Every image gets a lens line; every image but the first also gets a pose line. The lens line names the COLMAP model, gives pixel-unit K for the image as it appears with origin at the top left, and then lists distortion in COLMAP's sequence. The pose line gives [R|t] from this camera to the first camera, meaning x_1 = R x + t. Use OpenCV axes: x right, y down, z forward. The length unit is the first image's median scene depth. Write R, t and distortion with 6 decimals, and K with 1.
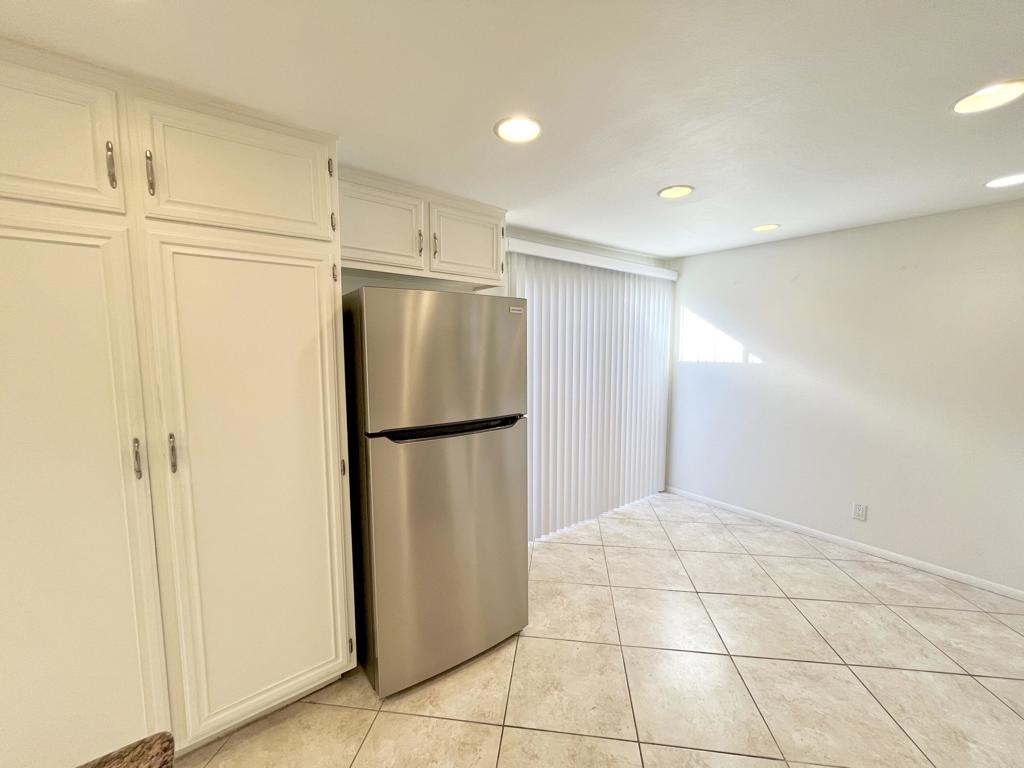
lens RADIAL K [[413.1, 0, 511.3], [0, 413.1, 384.6], [0, 0, 1]] dist [-0.004074, 0.000731]
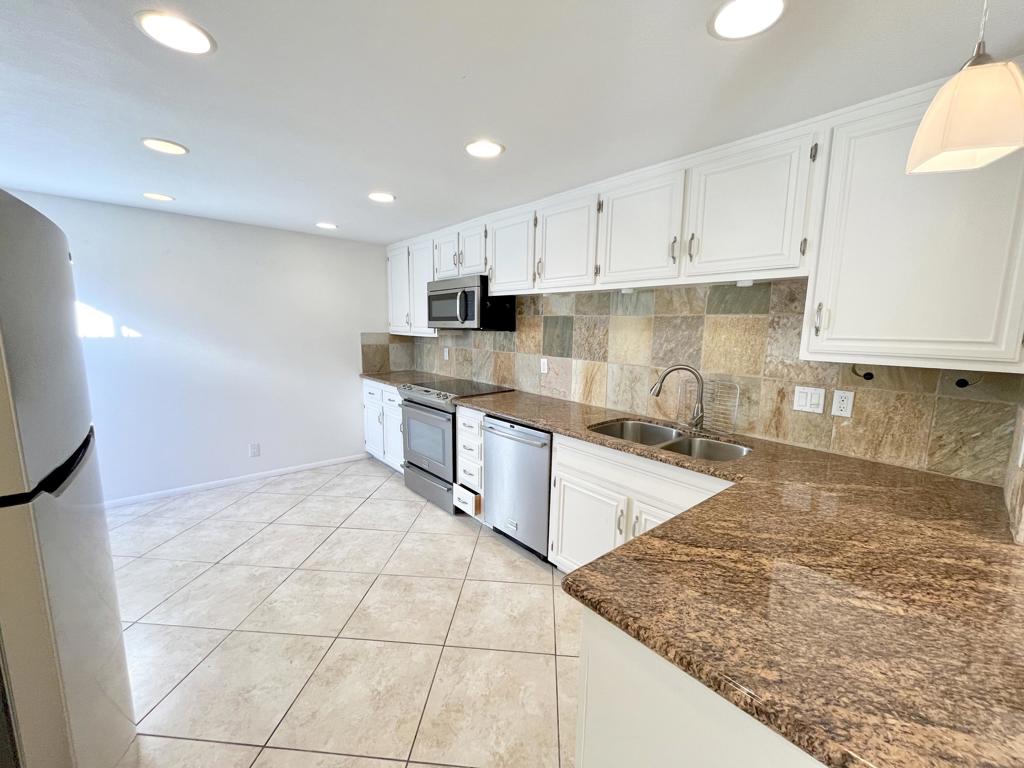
lens RADIAL K [[413.1, 0, 511.3], [0, 413.1, 384.6], [0, 0, 1]] dist [-0.004074, 0.000731]
pose [[-0.051969, -0.140482, 0.988718, -0.534056], [0.077899, 0.986469, 0.144257, -0.019827], [-0.995606, 0.084517, -0.040323, 0.285298]]
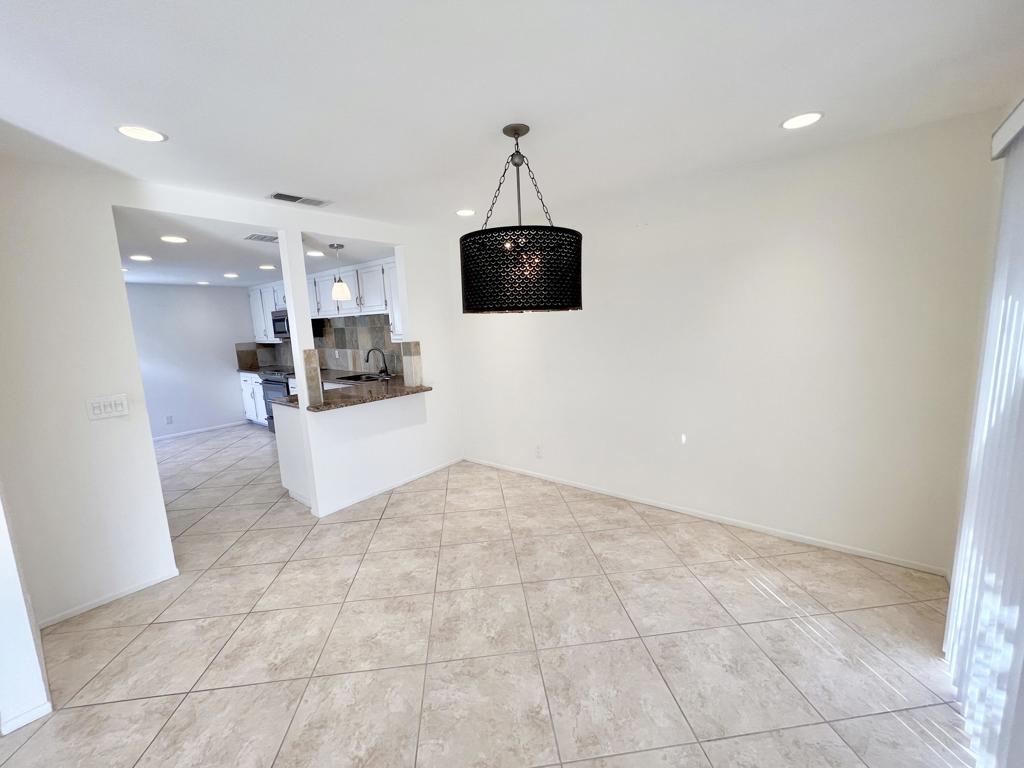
lens RADIAL K [[413.1, 0, 511.3], [0, 413.1, 384.6], [0, 0, 1]] dist [-0.004074, 0.000731]
pose [[-0.237515, -0.136406, 0.961759, -1.883130], [0.136761, 0.975534, 0.172134, 0.012462], [-0.961708, 0.172415, -0.213049, -0.315644]]
